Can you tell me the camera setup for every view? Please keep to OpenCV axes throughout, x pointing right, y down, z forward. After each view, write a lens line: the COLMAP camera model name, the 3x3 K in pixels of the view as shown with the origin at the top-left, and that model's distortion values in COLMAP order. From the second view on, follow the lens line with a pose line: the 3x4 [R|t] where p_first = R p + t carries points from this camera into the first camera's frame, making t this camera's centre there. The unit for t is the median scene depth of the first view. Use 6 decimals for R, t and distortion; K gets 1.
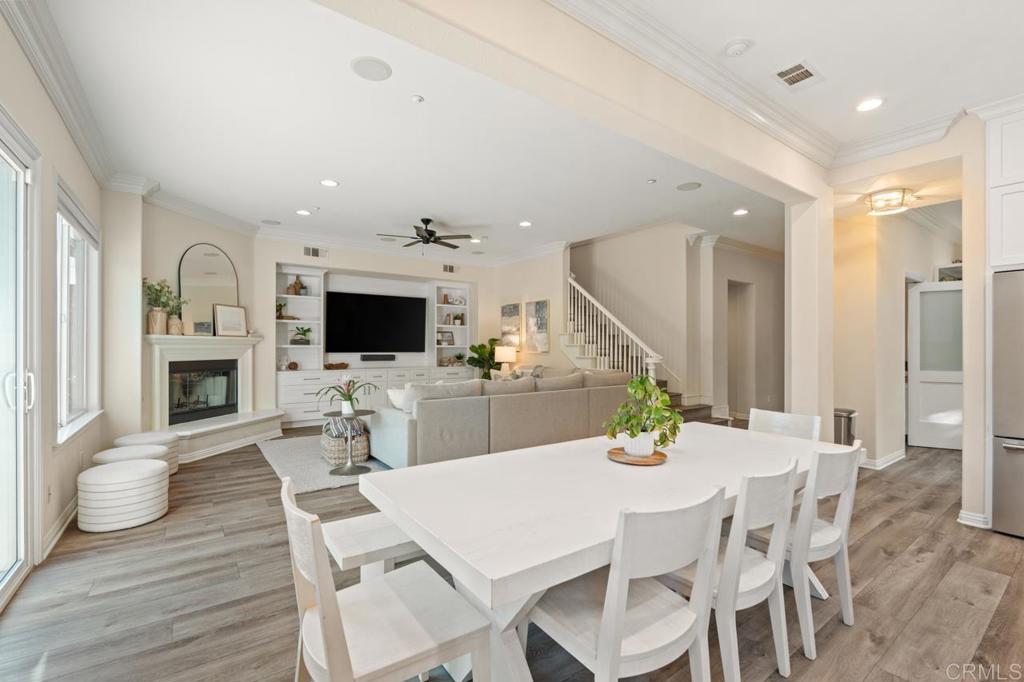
lens RADIAL K [[451.9, 0, 510.3], [0, 451.9, 344.5], [0, 0, 1]] dist [-0.011752, -0.000073]
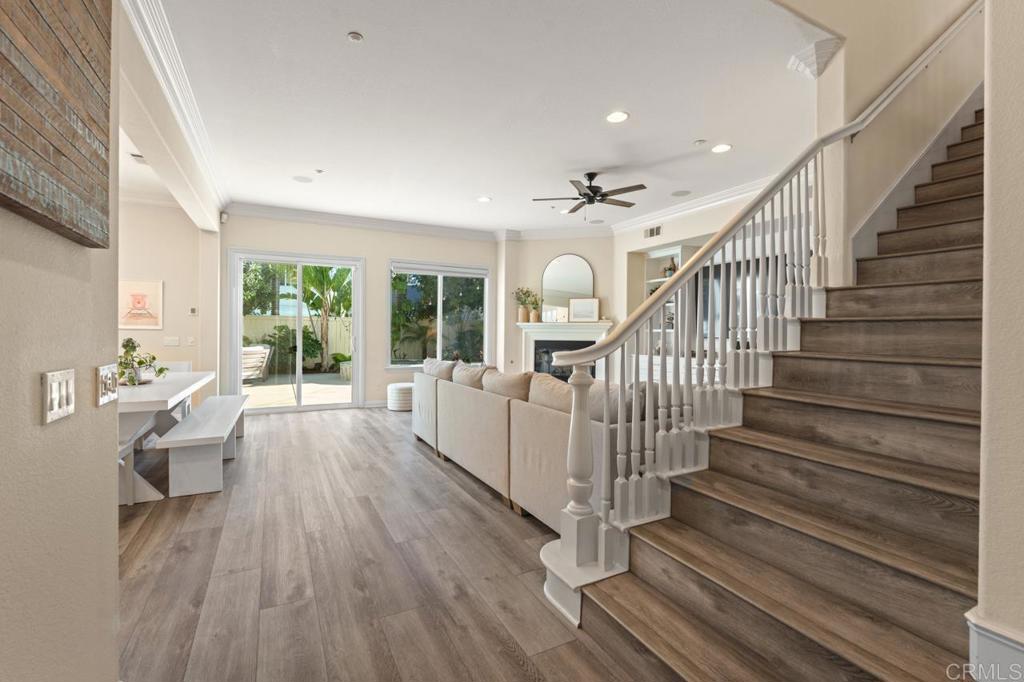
lens RADIAL K [[448.7, 0, 508.0], [0, 448.7, 338.9], [0, 0, 1]] dist [-0.009459, 0.000744]
pose [[-0.152638, 0.009578, -0.988236, 0.565318], [-0.003233, 0.999943, 0.010191, 0.013457], [0.988277, 0.004750, -0.152598, 0.853047]]
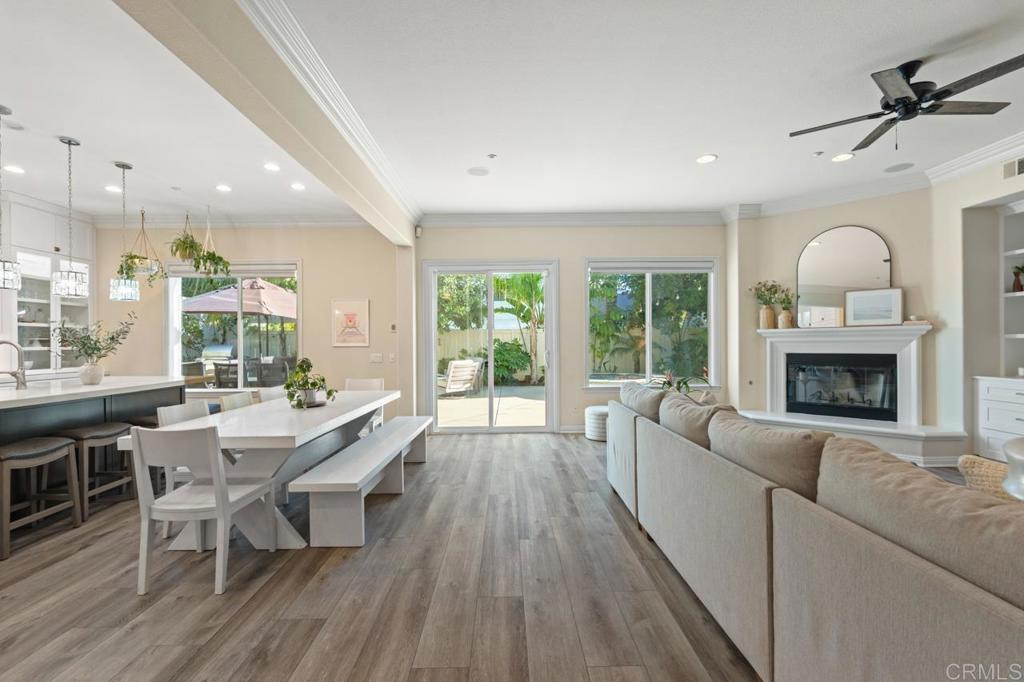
lens RADIAL K [[449.4, 0, 510.3], [0, 449.4, 343.2], [0, 0, 1]] dist [-0.002259, -0.000503]
pose [[-0.582265, 0.003740, -0.812990, 0.381194], [0.012401, 0.999914, -0.004282, 0.007389], [0.812904, -0.012575, -0.582262, 0.813313]]
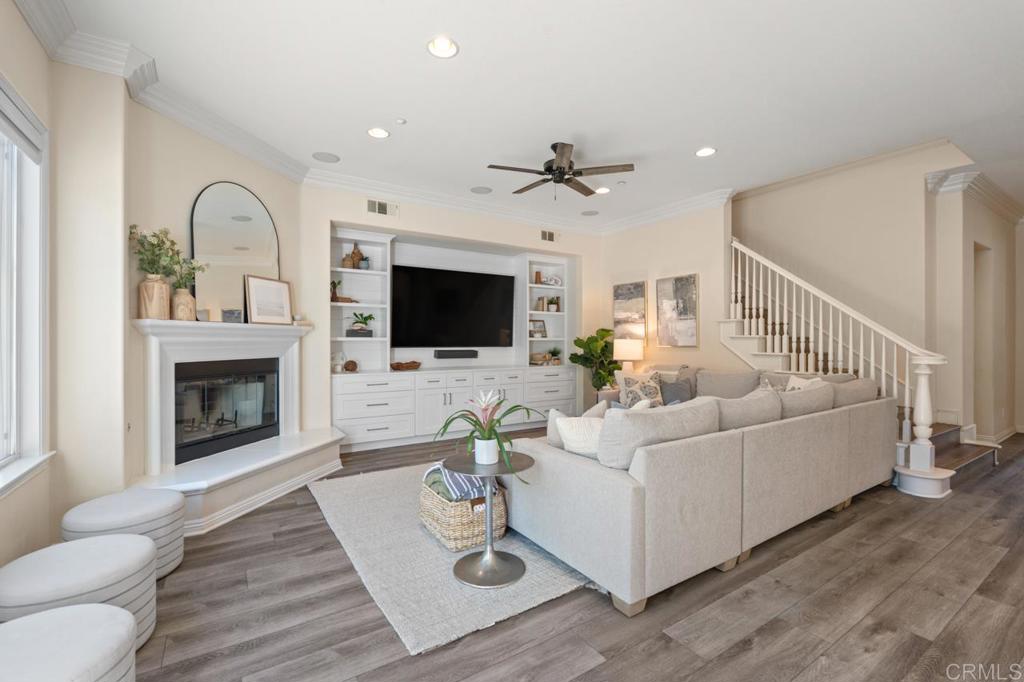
lens RADIAL K [[448.7, 0, 508.0], [0, 448.7, 338.9], [0, 0, 1]] dist [-0.009459, 0.000744]
pose [[0.998566, -0.001191, -0.053524, -0.196428], [0.001284, 0.999998, 0.001706, 0.002774], [0.053522, -0.001772, 0.998565, 0.300026]]
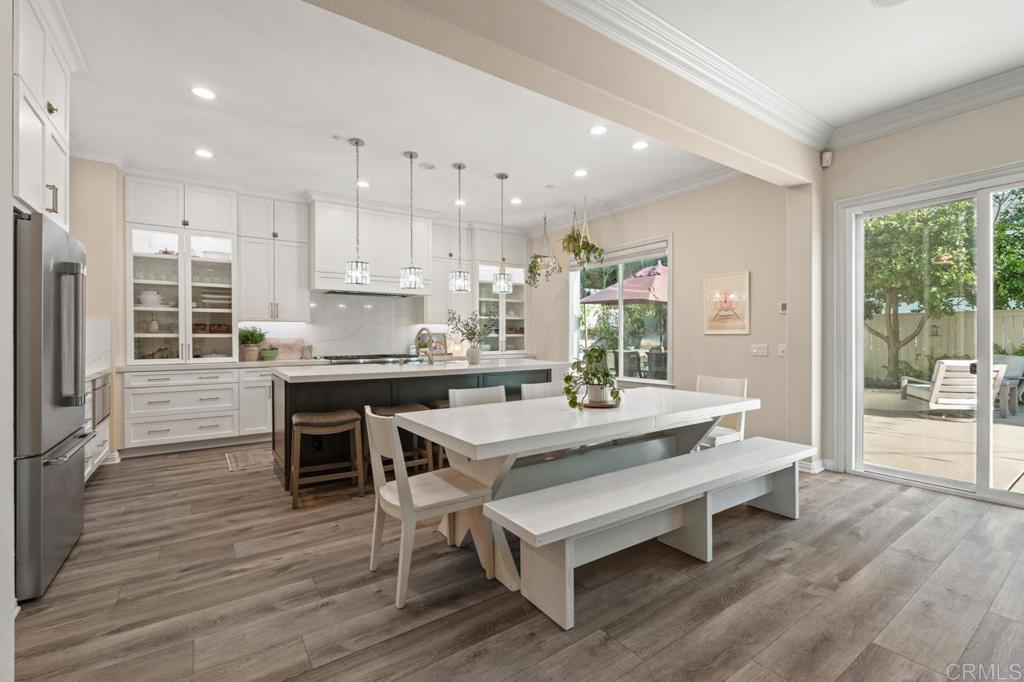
lens RADIAL K [[447.2, 0, 511.9], [0, 447.2, 339.1], [0, 0, 1]] dist [-0.002676, -0.000017]
pose [[-0.999806, 0.002533, 0.019511, 0.159682], [0.002496, 0.999995, -0.001899, 0.014209], [-0.019516, -0.001850, -0.999808, 0.734378]]
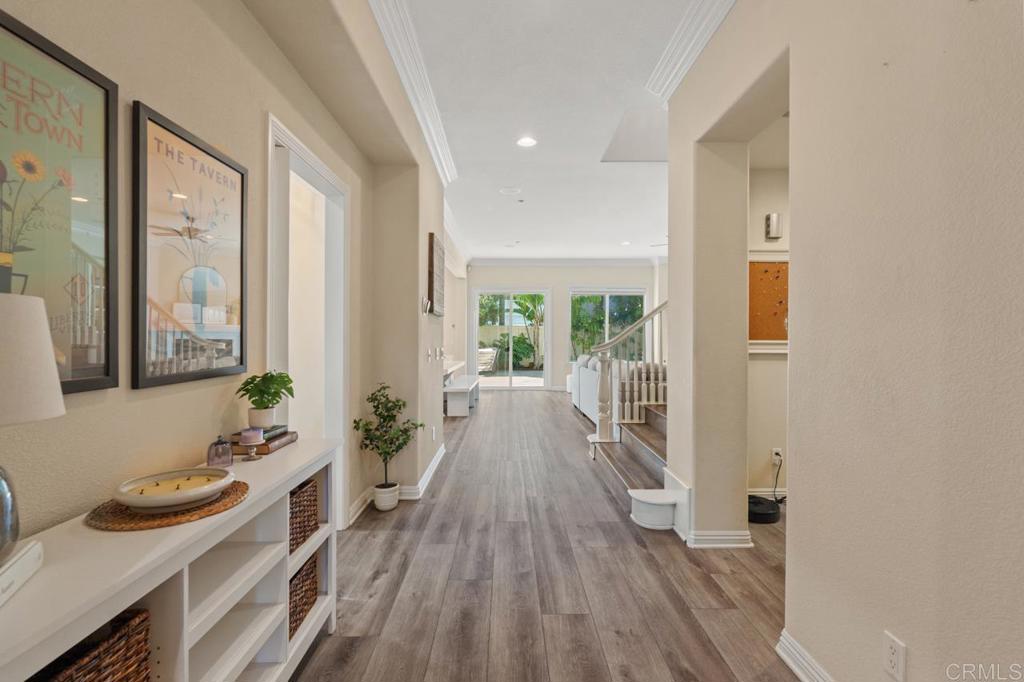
lens RADIAL K [[449.4, 0, 510.3], [0, 449.4, 343.2], [0, 0, 1]] dist [-0.002259, -0.000503]
pose [[-0.585272, 0.006932, -0.810808, 0.883268], [0.000234, 0.999965, 0.008380, 0.014031], [0.810837, 0.004715, -0.585253, 1.127701]]
